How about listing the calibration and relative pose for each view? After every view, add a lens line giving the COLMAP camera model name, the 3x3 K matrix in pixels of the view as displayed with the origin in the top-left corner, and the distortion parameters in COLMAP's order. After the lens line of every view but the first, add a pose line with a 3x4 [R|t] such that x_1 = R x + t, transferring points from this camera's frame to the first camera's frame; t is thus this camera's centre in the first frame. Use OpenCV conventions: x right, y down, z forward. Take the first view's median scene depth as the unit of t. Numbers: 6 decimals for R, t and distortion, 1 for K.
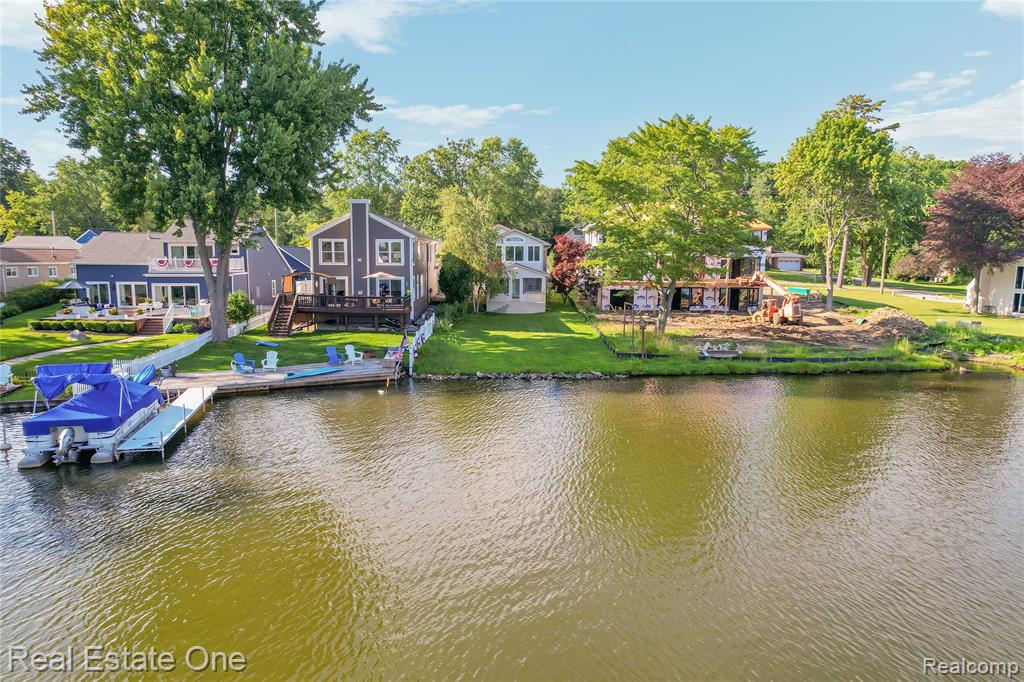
lens RADIAL K [[657.1, 0, 514.2], [0, 657.1, 340.8], [0, 0, 1]] dist [-0.084223, 0.076782]
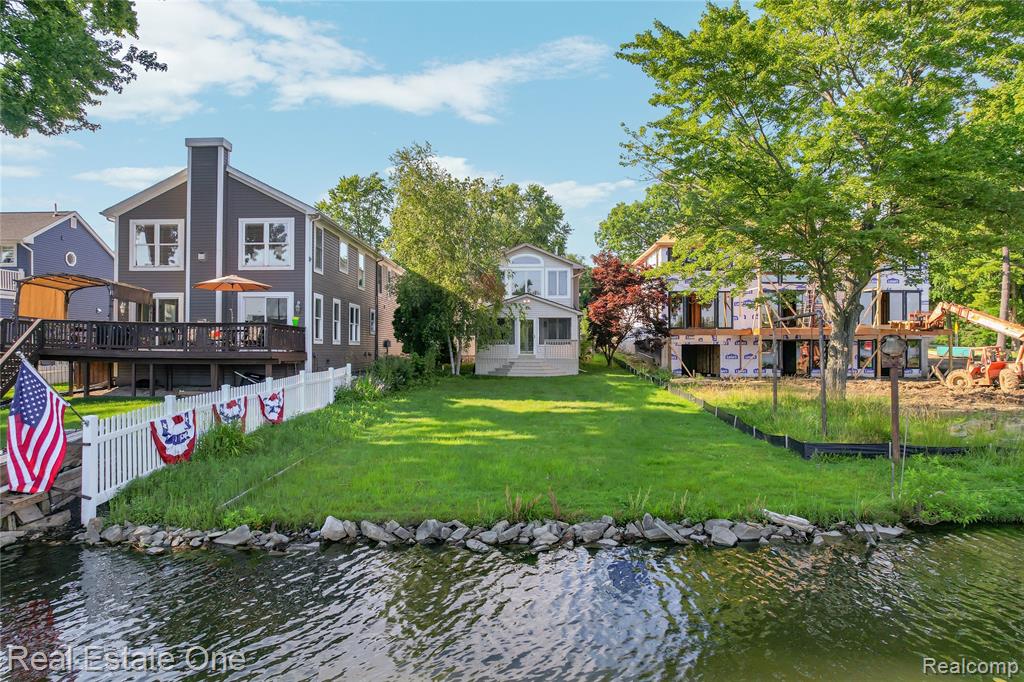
lens RADIAL K [[657.1, 0, 514.2], [0, 657.1, 340.8], [0, 0, 1]] dist [-0.084223, 0.076782]
pose [[0.998945, -0.011178, -0.044542, 0.017413], [0.004561, 0.989278, -0.145976, 0.009503], [0.045696, 0.145619, 0.988285, 0.432971]]
